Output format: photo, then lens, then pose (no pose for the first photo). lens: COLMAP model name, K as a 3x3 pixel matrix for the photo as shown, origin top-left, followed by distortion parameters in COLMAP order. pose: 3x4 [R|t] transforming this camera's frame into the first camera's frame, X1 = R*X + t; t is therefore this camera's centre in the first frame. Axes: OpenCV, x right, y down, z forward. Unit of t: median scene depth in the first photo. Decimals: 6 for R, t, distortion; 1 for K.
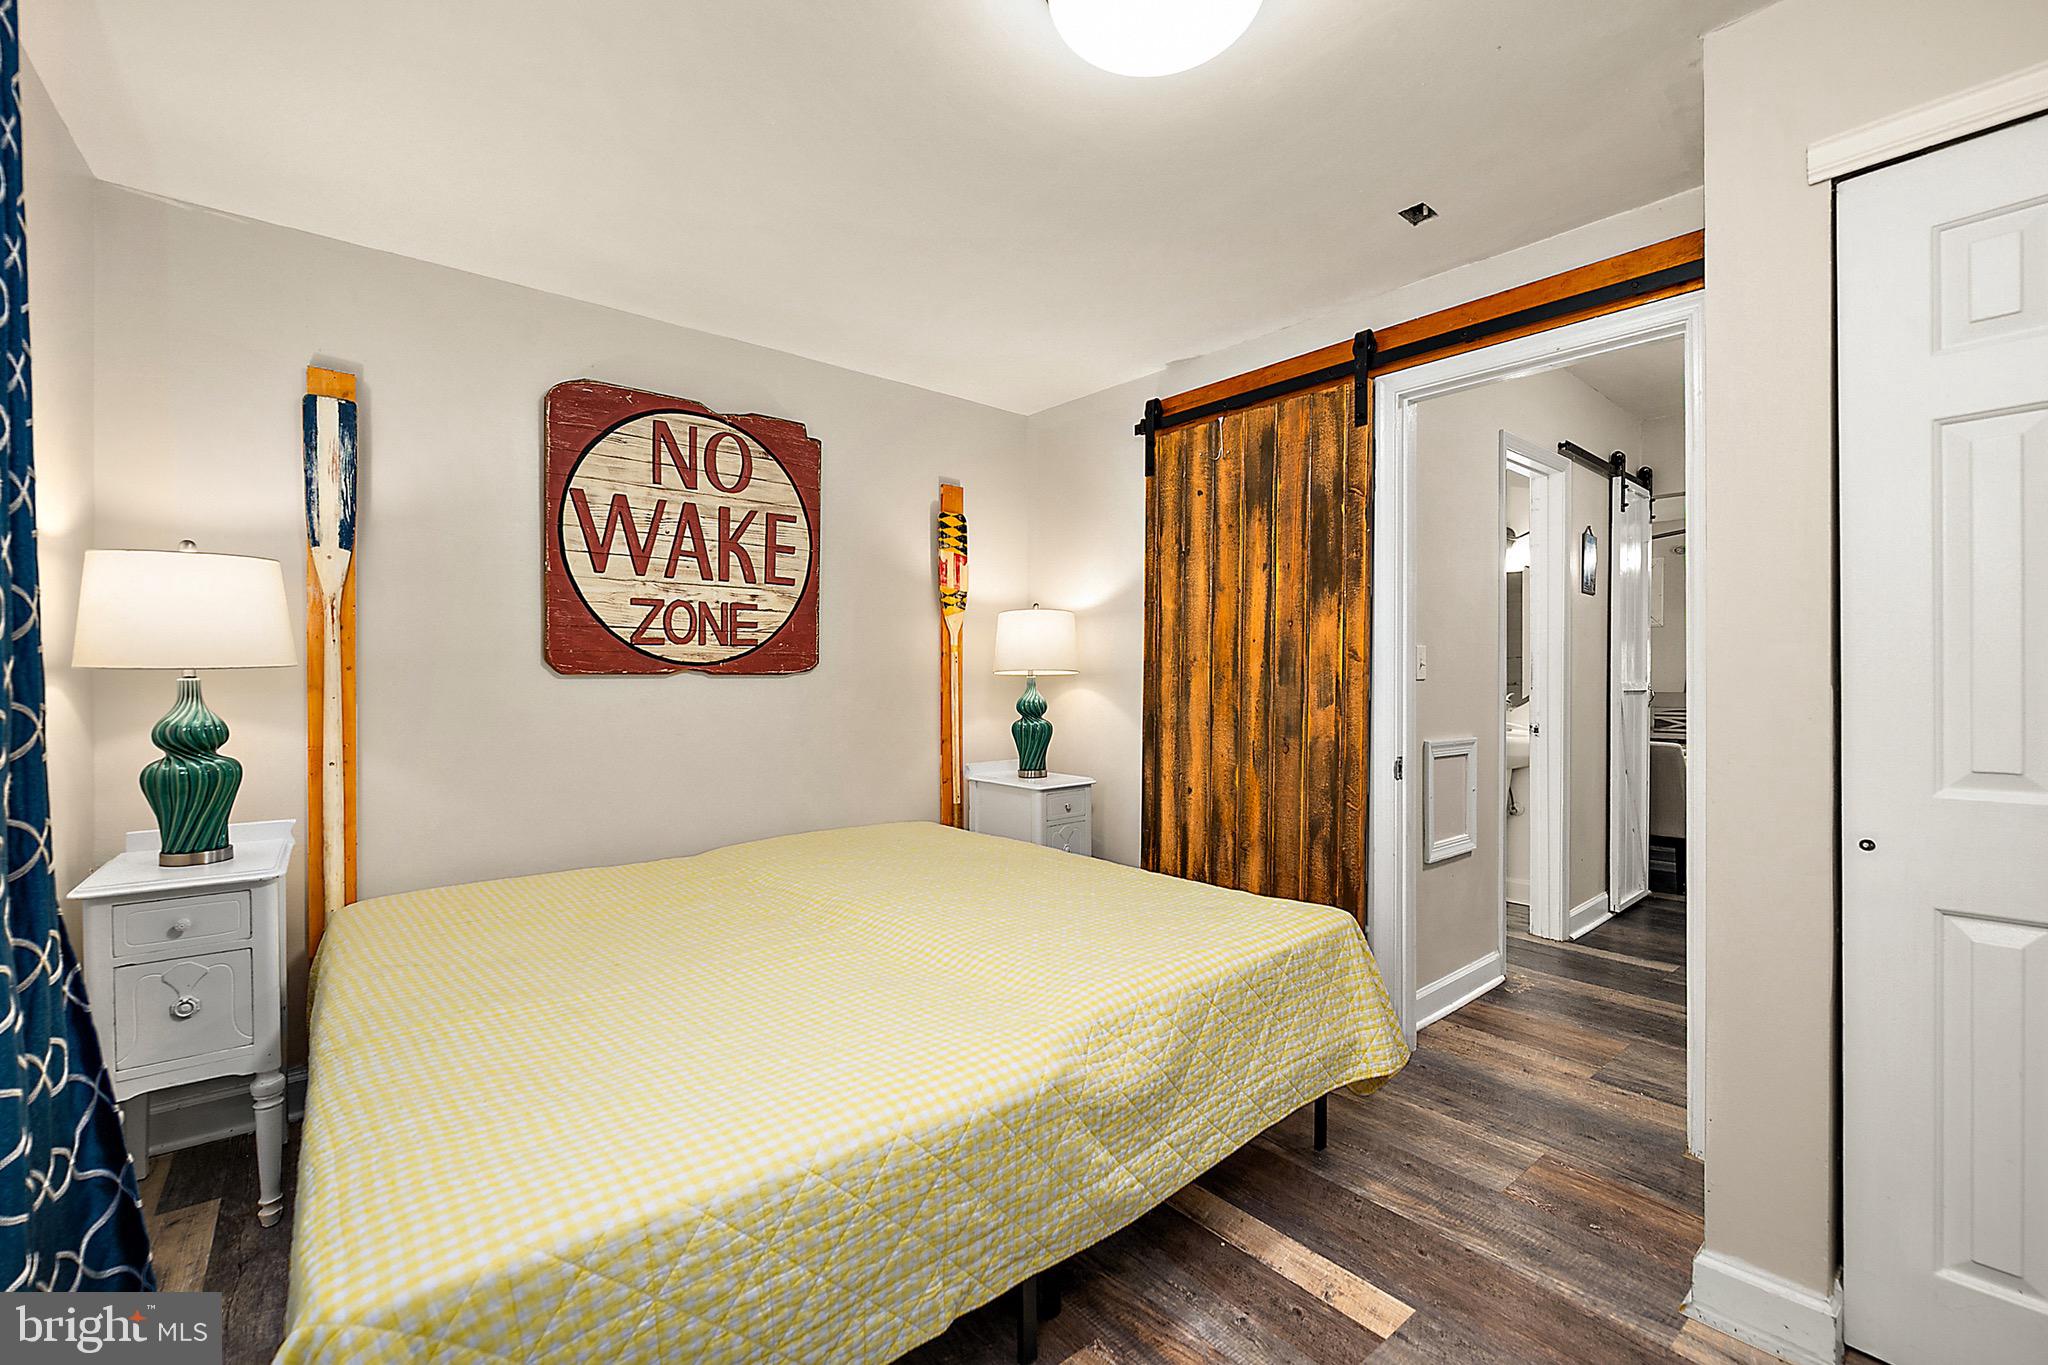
lens RADIAL K [[866.0, 0, 1005.0], [0, 866.0, 689.0], [0, 0, 1]] dist [0.000056, -0.000134]
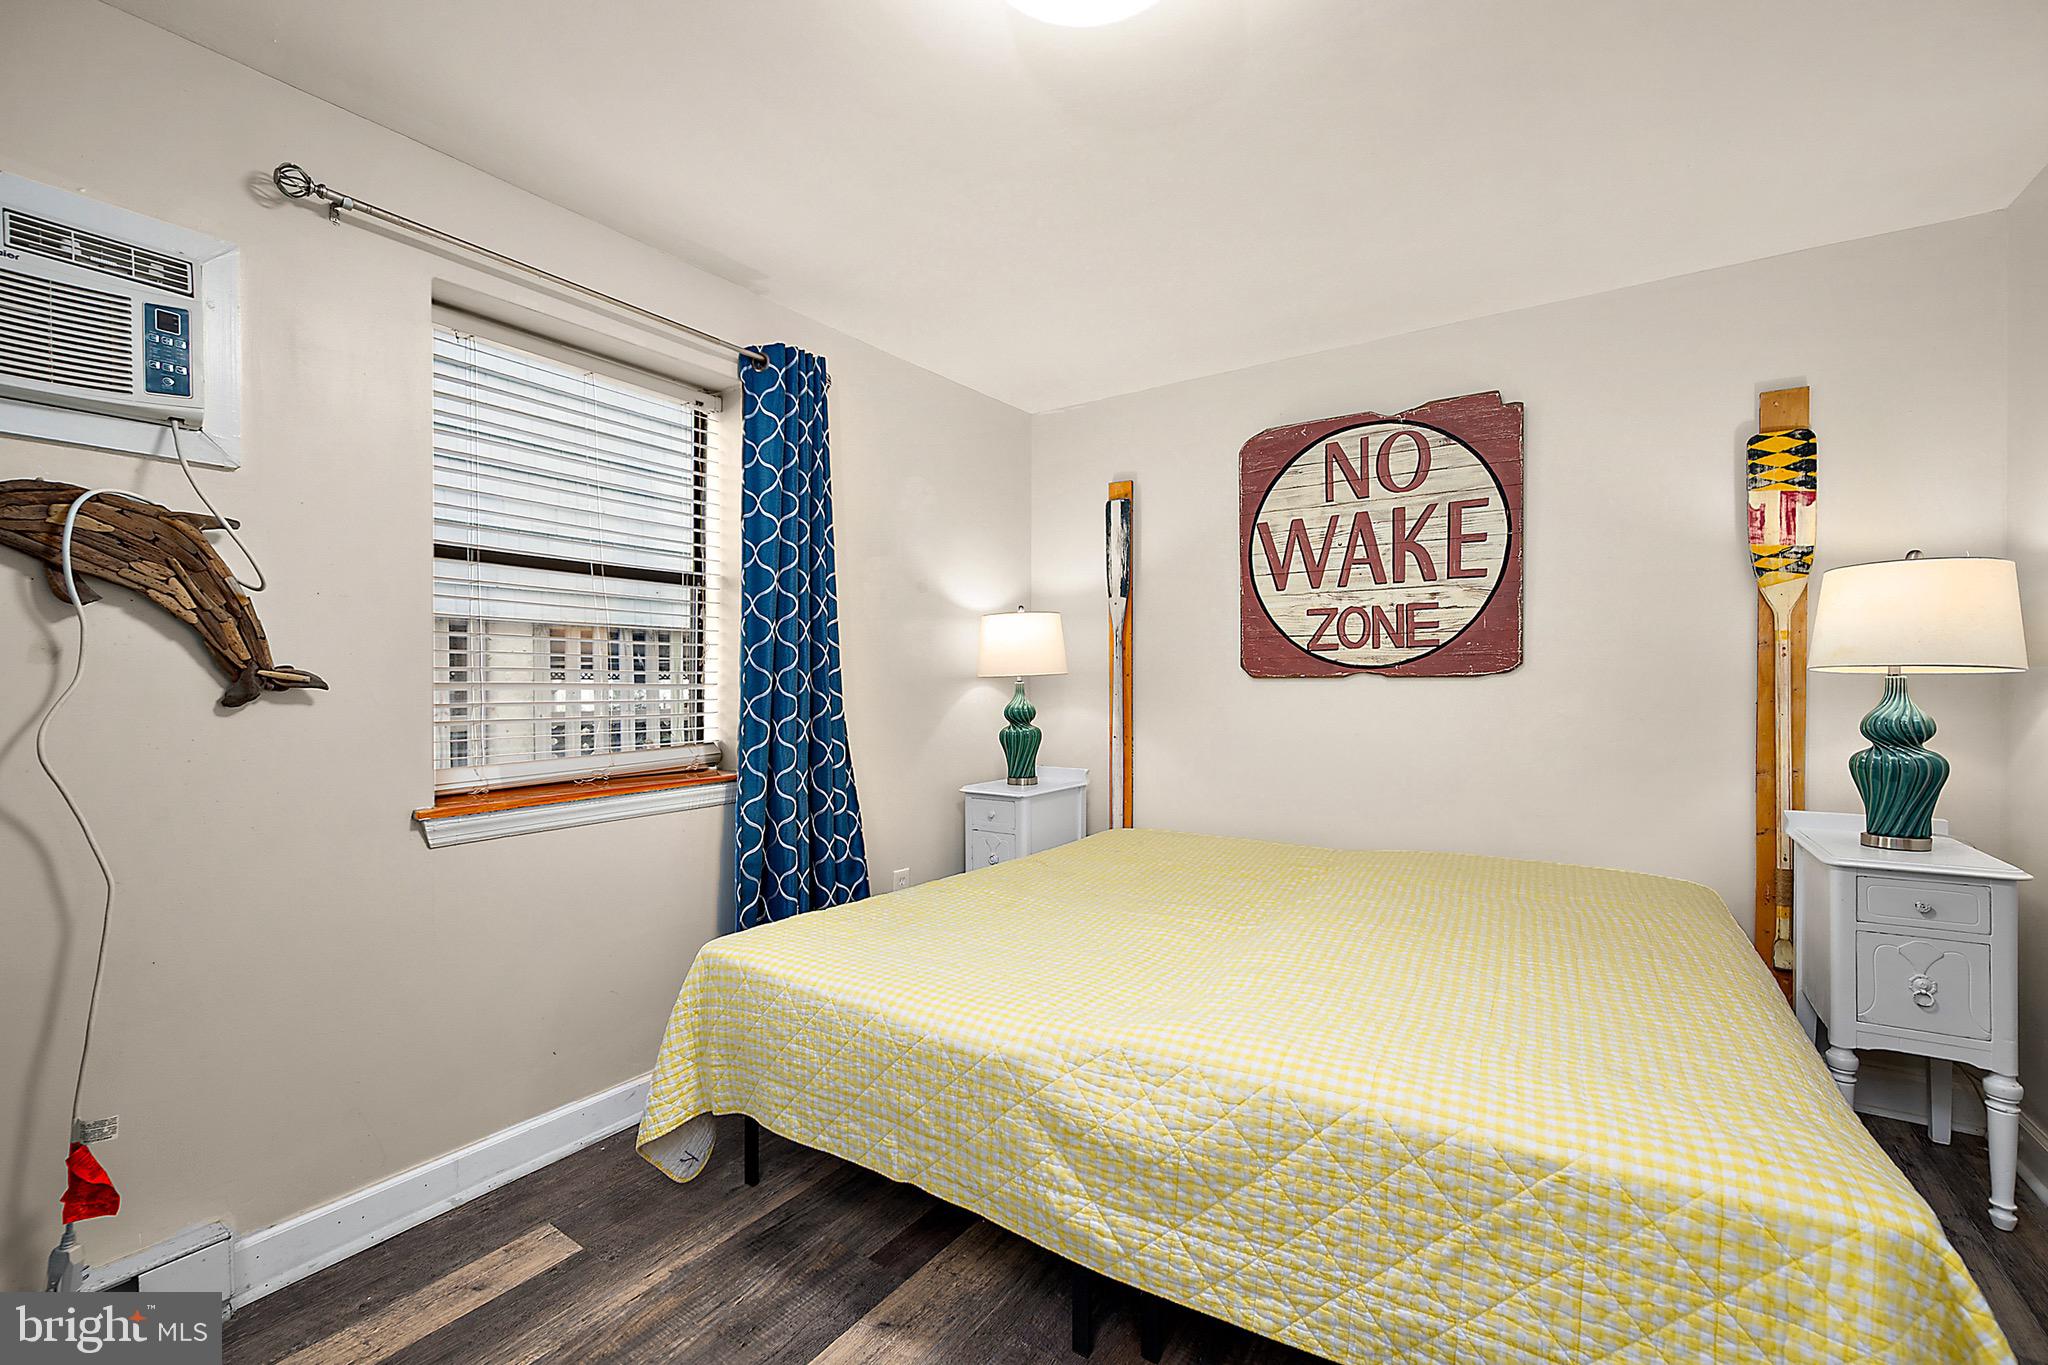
lens RADIAL K [[831.6, 0, 1024.6], [0, 831.6, 690.5], [0, 0, 1]] dist [0.000631, -0.000186]
pose [[0.295156, 0.009158, -0.955405, 0.471242], [-0.009311, 0.999934, 0.006709, -0.004114], [0.955404, 0.006915, 0.295221, 0.322280]]
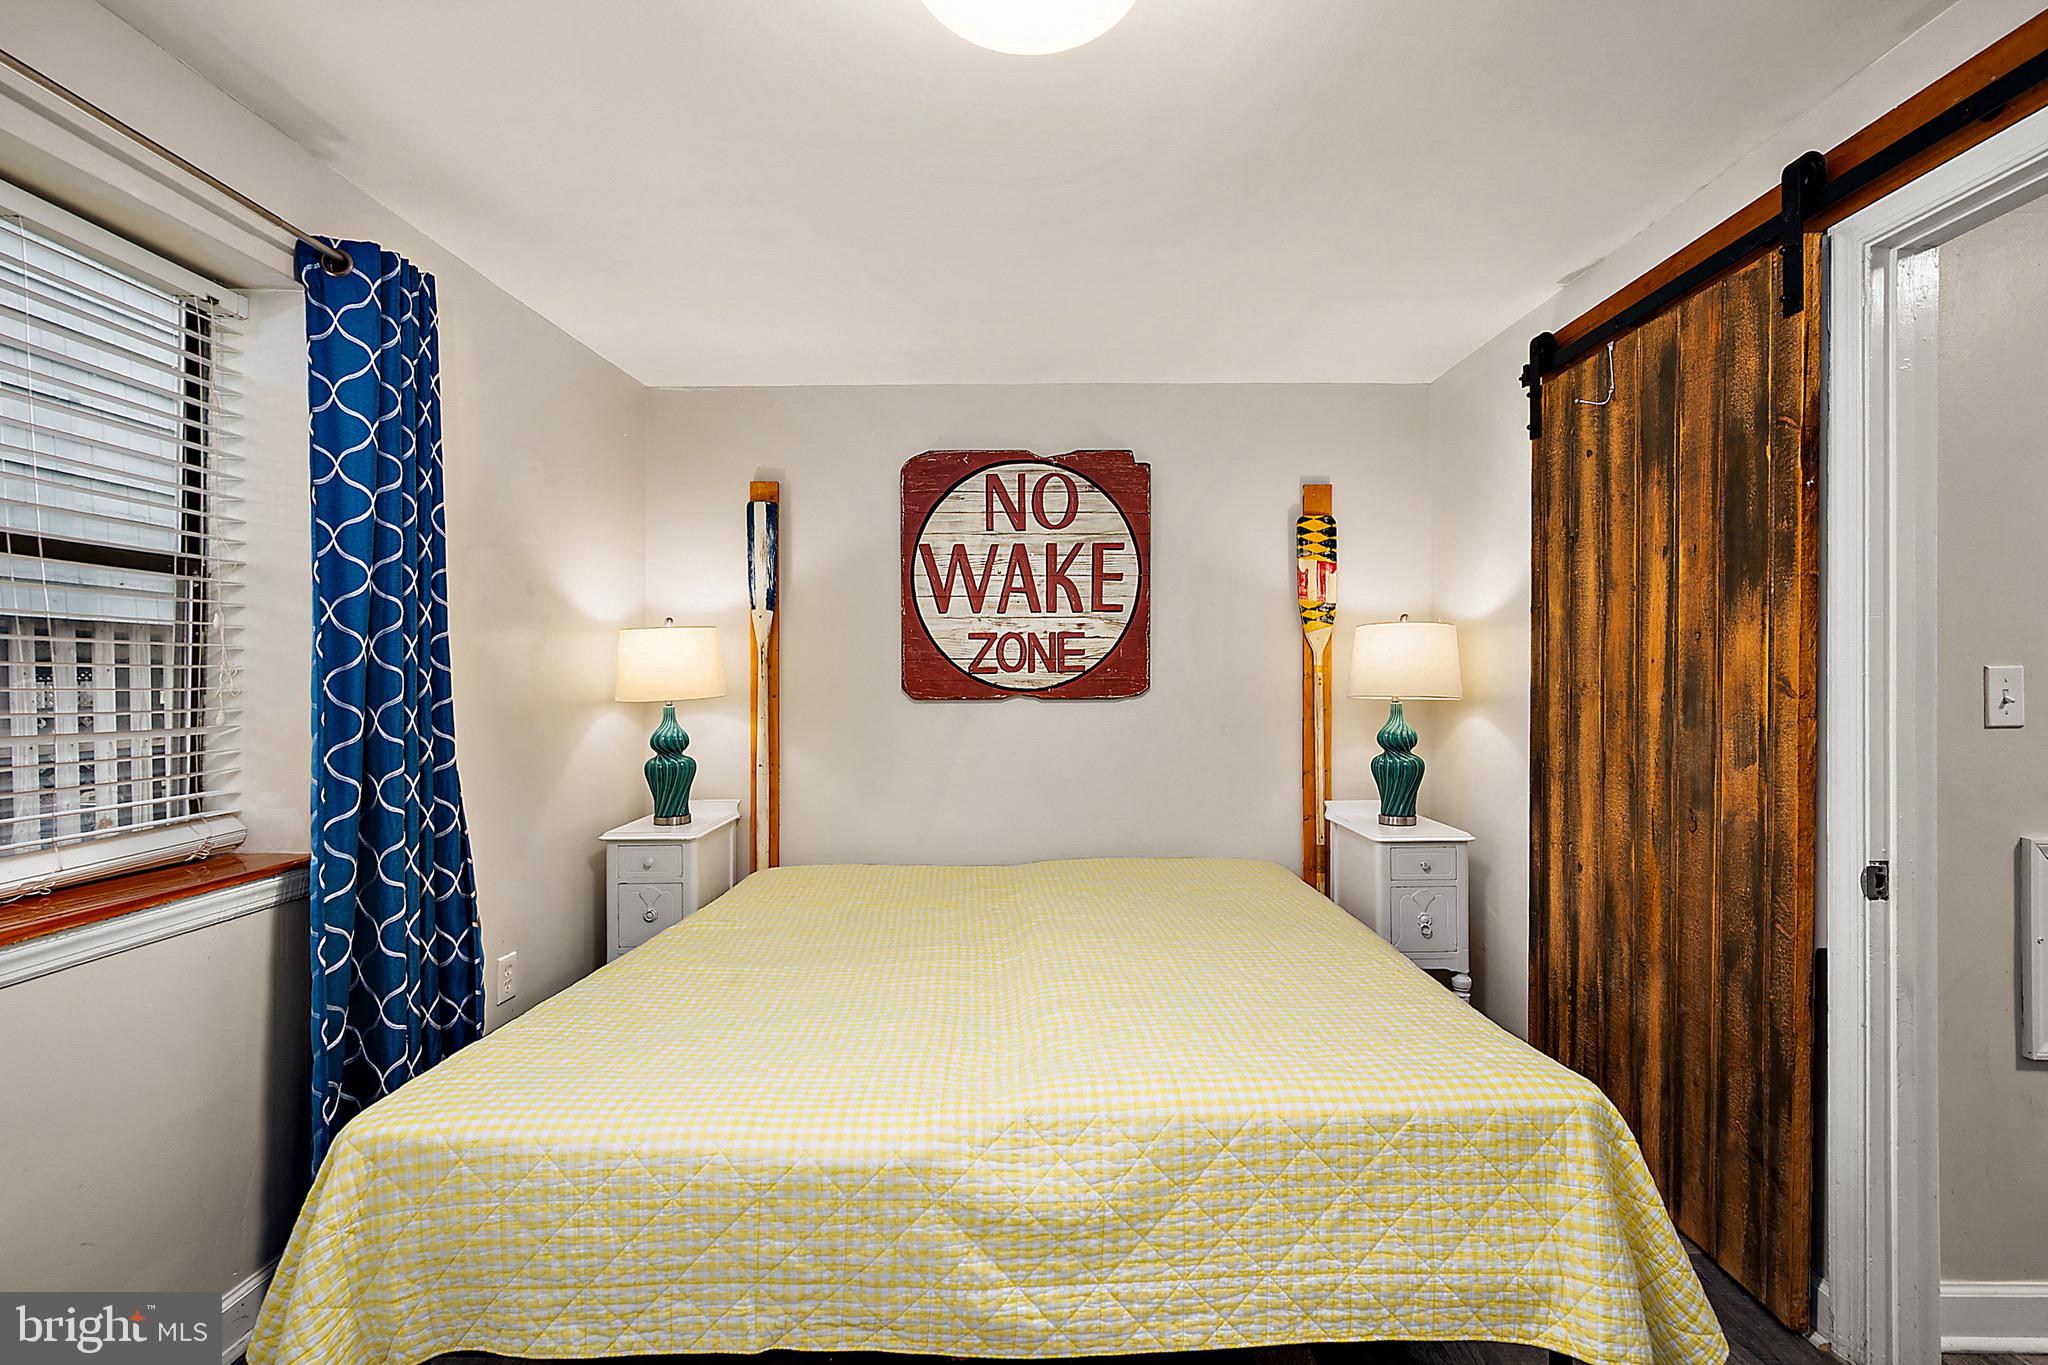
lens RADIAL K [[873.7, 0, 1015.4], [0, 873.7, 686.0], [0, 0, 1]] dist [0.001541, -0.000035]
pose [[0.765318, 0.002327, -0.643648, 0.345887], [-0.005570, 0.999980, -0.003008, -0.031103], [0.643628, 0.005887, 0.765316, 0.151102]]
